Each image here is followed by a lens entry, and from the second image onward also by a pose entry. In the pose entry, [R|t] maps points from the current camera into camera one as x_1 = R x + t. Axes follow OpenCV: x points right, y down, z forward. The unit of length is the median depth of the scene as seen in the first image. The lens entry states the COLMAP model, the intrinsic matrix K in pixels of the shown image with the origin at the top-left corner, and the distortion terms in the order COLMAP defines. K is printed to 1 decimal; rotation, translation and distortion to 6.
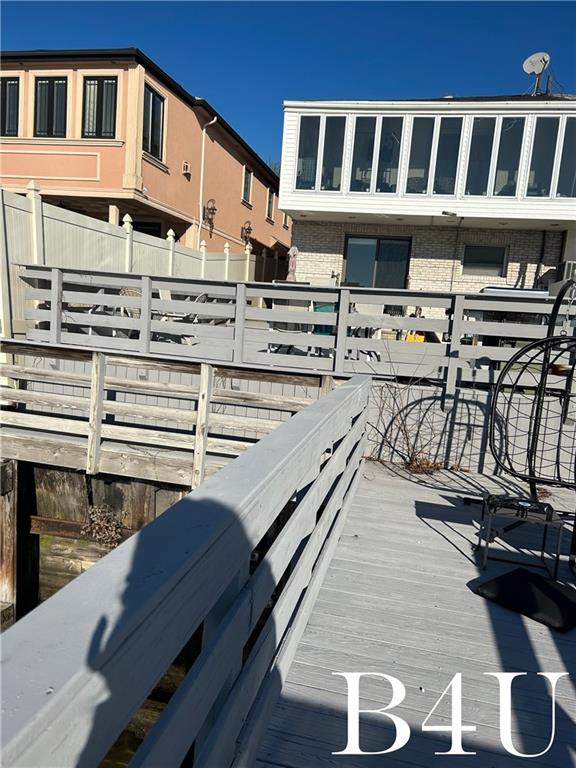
lens RADIAL K [[577.4, 0, 286.0], [0, 577.4, 383.7], [0, 0, 1]] dist [0.012205, -0.016735]
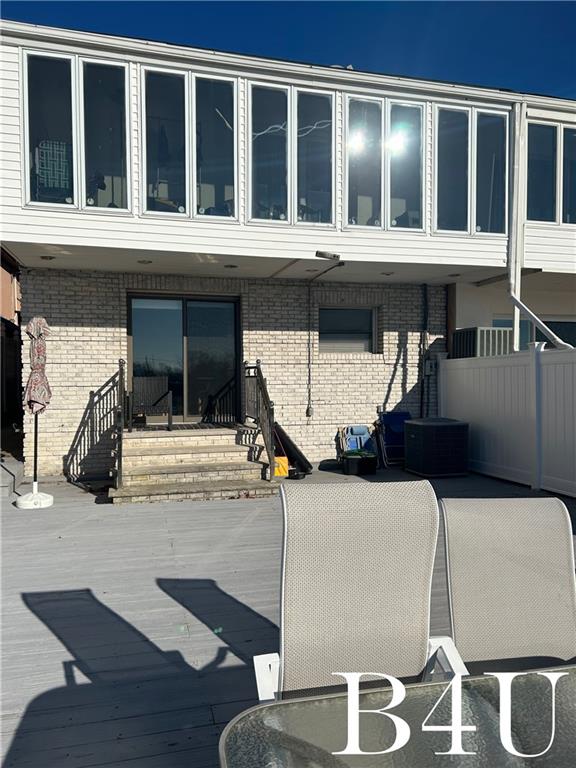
lens RADIAL K [[577.4, 0, 289.2], [0, 577.4, 387.8], [0, 0, 1]] dist [0.012205, -0.016735]
pose [[0.892544, -0.083124, 0.443234, -0.015649], [0.123770, 0.990276, -0.063521, -0.117493], [-0.433644, 0.111554, 0.894153, 0.461767]]
